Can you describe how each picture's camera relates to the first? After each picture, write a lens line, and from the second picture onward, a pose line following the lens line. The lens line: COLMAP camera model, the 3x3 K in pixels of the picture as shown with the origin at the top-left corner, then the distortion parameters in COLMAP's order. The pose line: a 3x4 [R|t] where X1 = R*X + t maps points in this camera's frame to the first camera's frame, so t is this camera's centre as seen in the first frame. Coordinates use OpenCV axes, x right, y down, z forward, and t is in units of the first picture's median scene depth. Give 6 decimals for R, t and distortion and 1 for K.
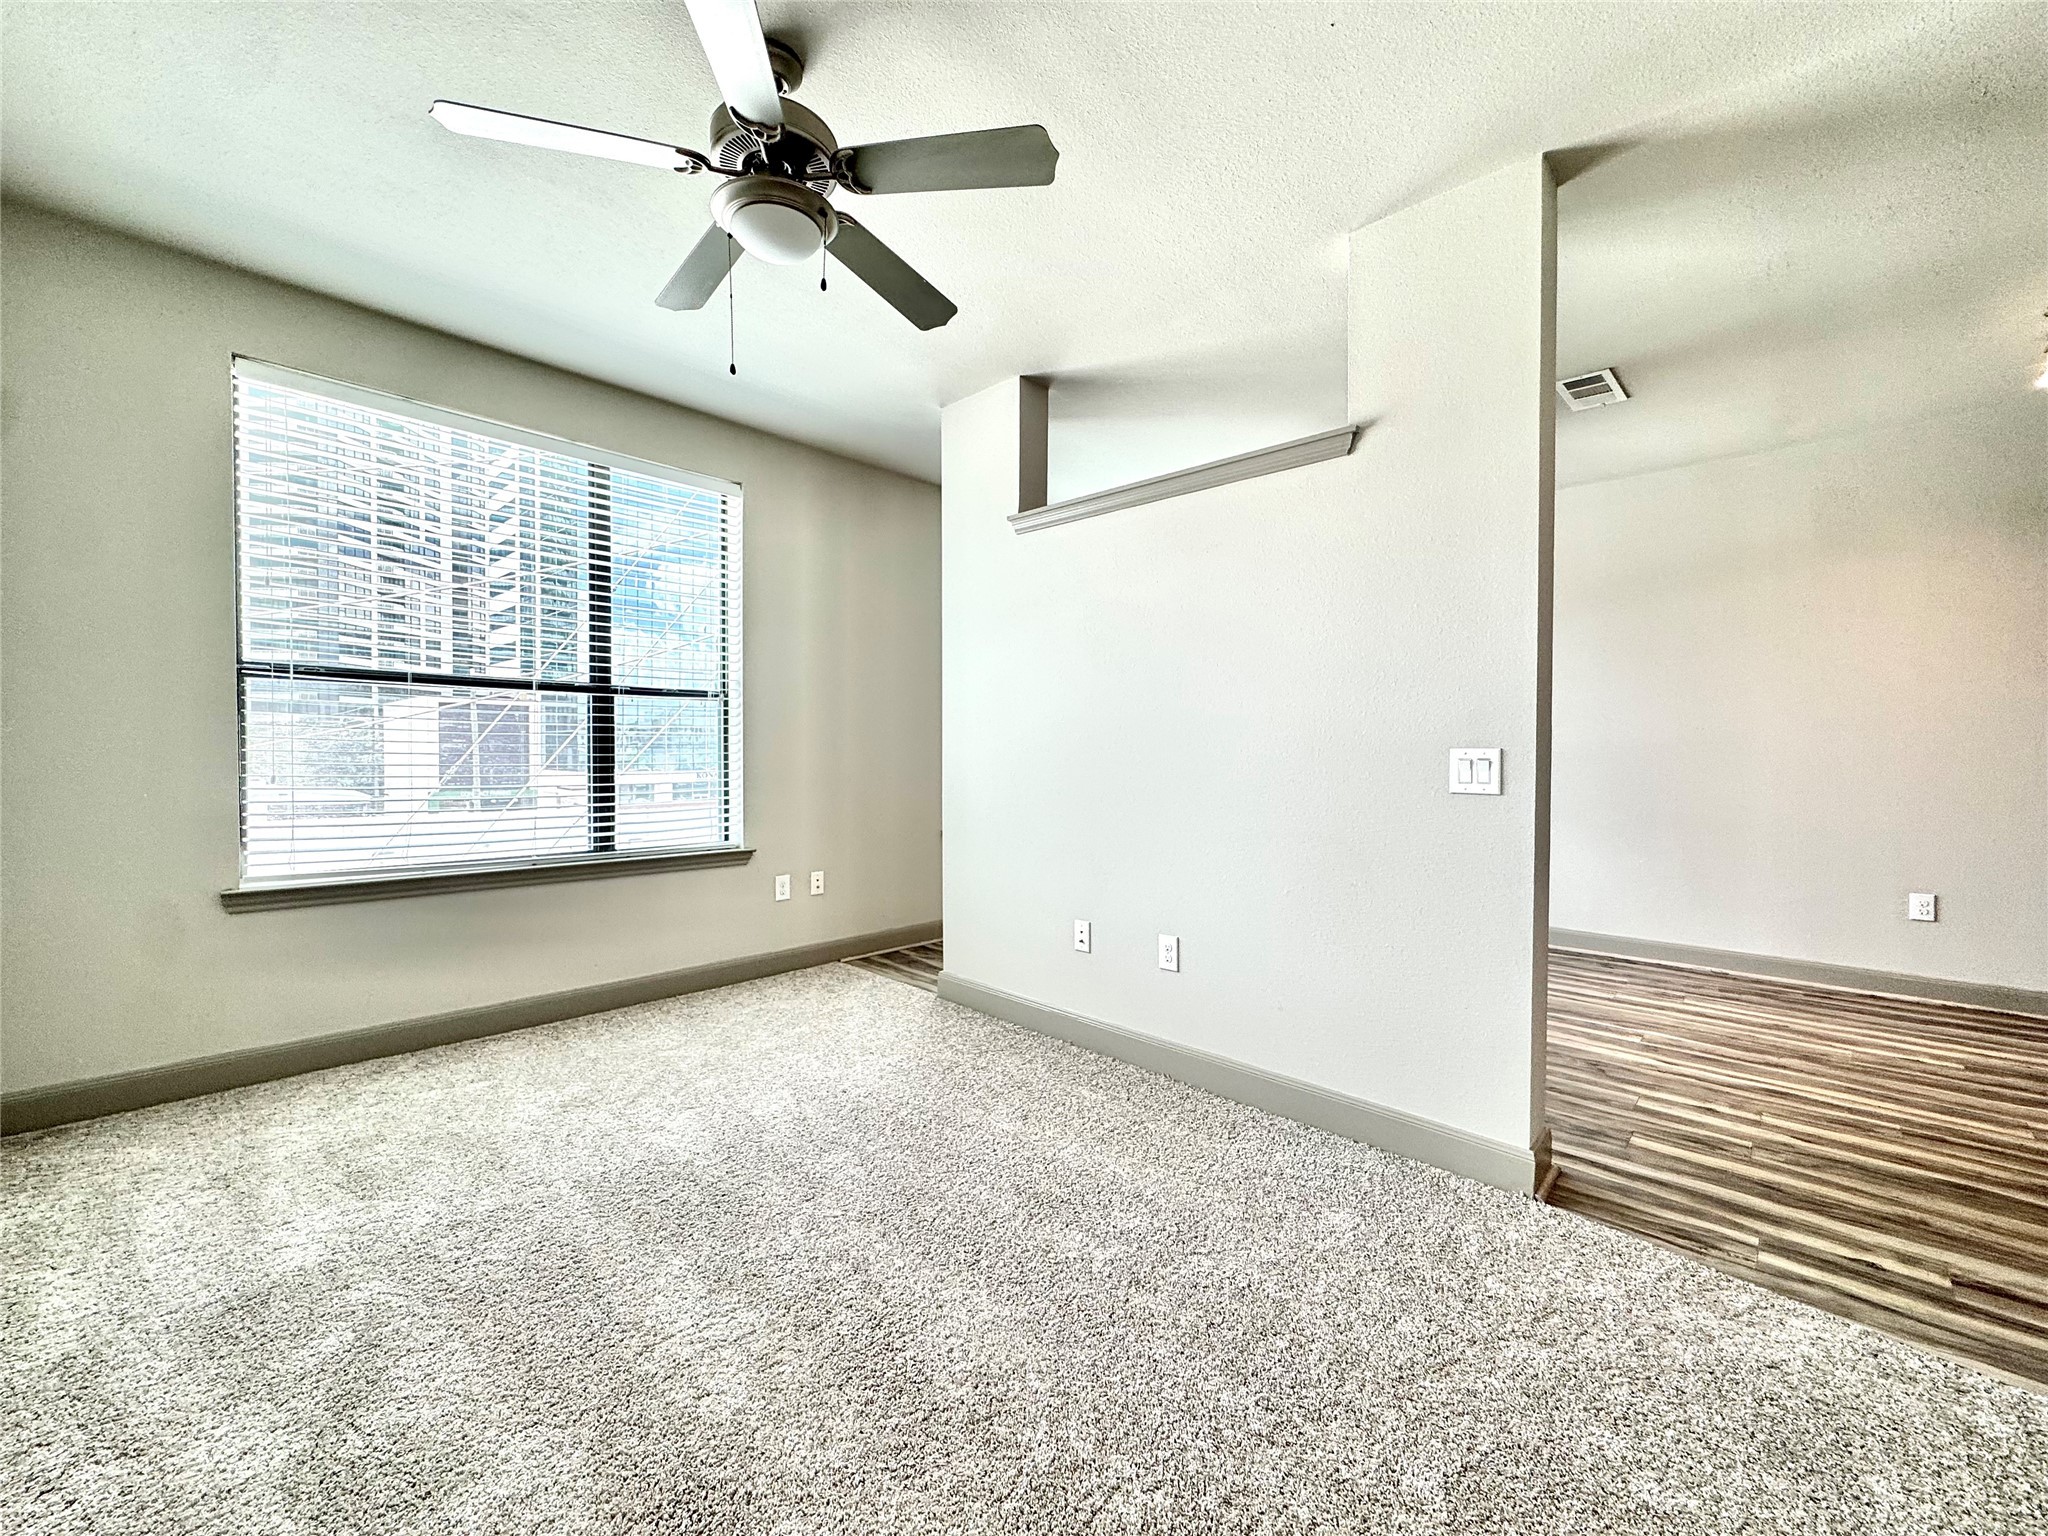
lens RADIAL K [[817.9, 0, 1027.8], [0, 817.9, 760.7], [0, 0, 1]] dist [-0.004322, 0.000683]
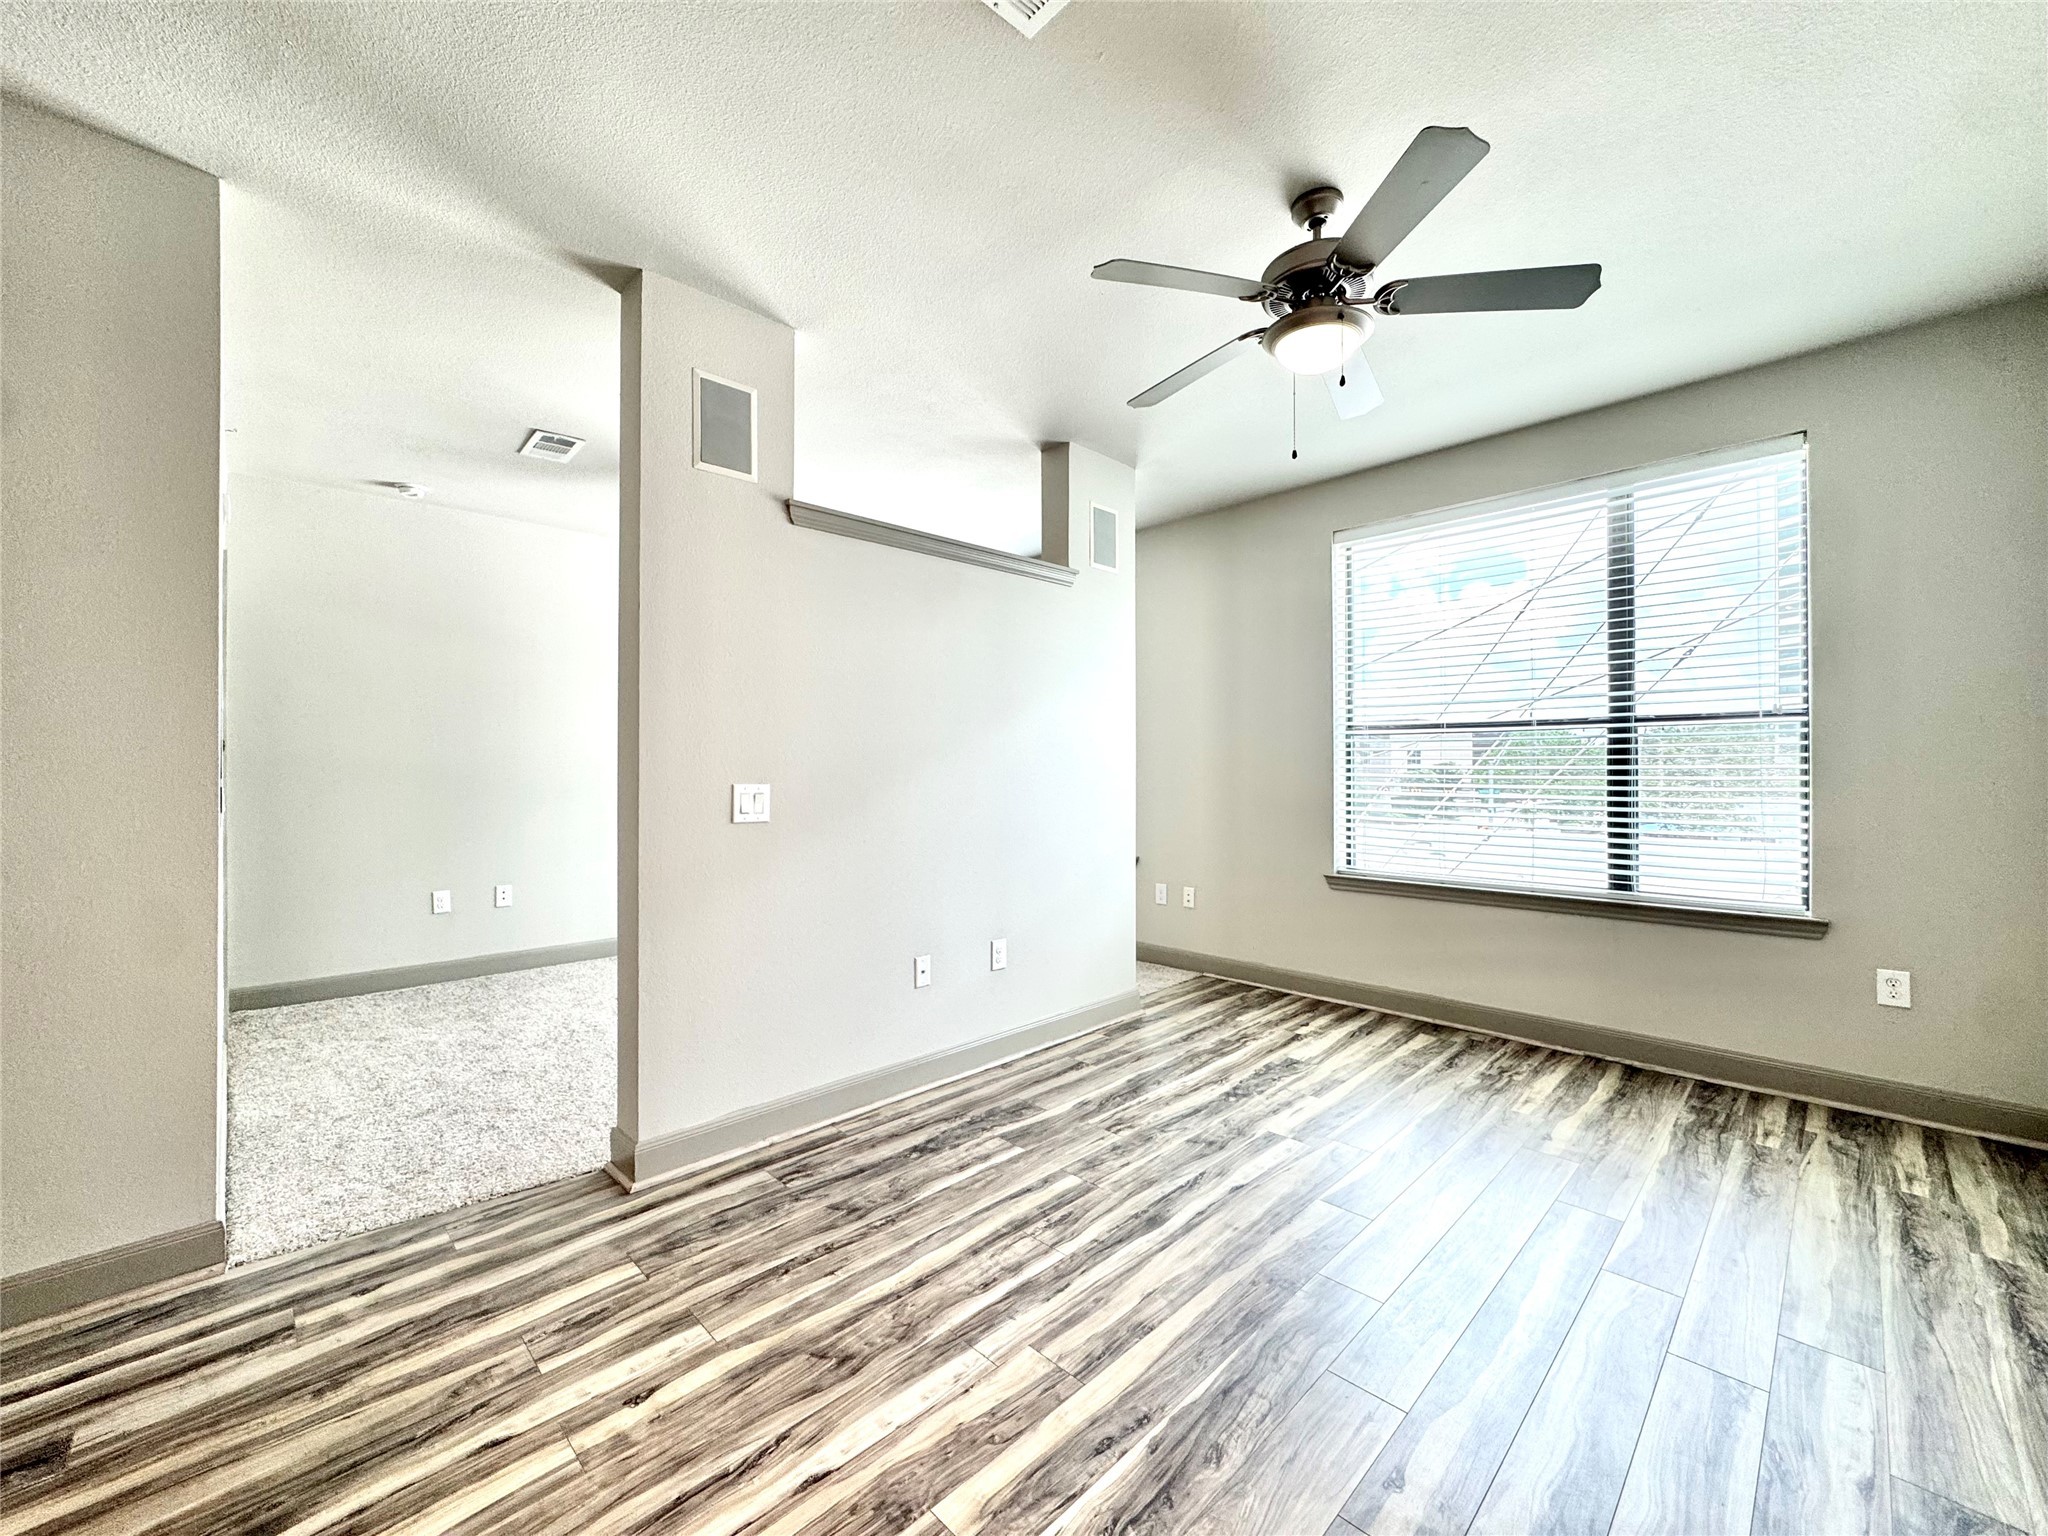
lens RADIAL K [[817.9, 0, 1022.8], [0, 817.9, 766.4], [0, 0, 1]] dist [-0.004322, 0.000683]
pose [[-0.031100, -0.008956, -0.999476, 1.564817], [-0.012030, 0.999891, -0.008585, -0.035301], [0.999444, 0.011757, -0.031205, 1.420157]]
